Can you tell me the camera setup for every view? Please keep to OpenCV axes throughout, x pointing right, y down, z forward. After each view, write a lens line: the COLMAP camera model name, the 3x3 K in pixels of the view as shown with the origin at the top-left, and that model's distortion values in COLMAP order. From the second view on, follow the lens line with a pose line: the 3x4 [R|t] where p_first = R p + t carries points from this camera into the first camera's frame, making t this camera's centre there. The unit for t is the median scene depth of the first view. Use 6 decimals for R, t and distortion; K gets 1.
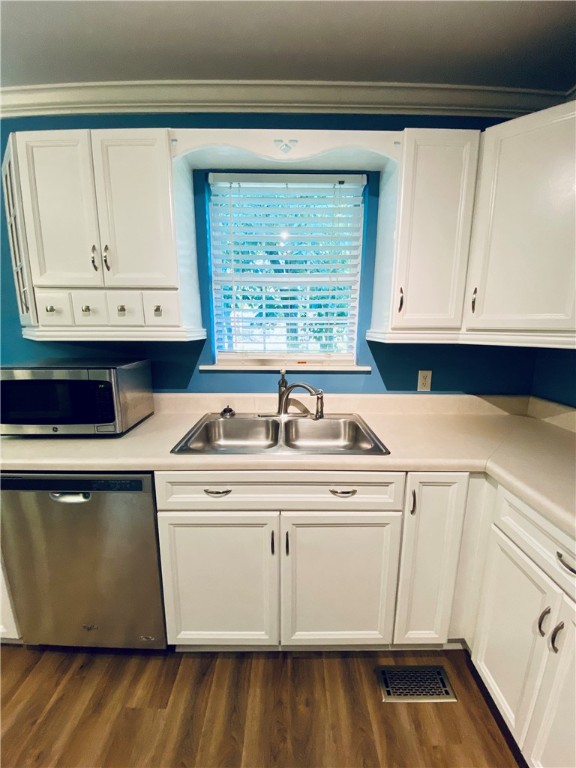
lens RADIAL K [[310.0, 0, 288.0], [0, 310.0, 384.0], [0, 0, 1]] dist [0.020855, -0.018599]
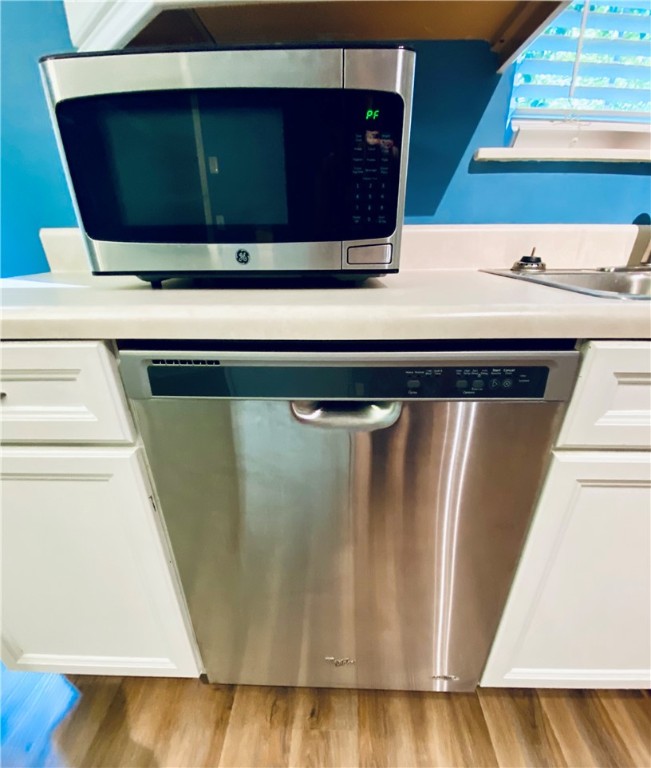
lens RADIAL K [[378.1, 0, 328.4], [0, 378.1, 443.4], [0, 0, 1]] dist [-0.002486, -0.000539]
pose [[0.999704, -0.005103, -0.023806, -0.629224], [0.011909, 0.955324, 0.295319, 0.229389], [0.021235, -0.295515, 0.955102, 0.483859]]
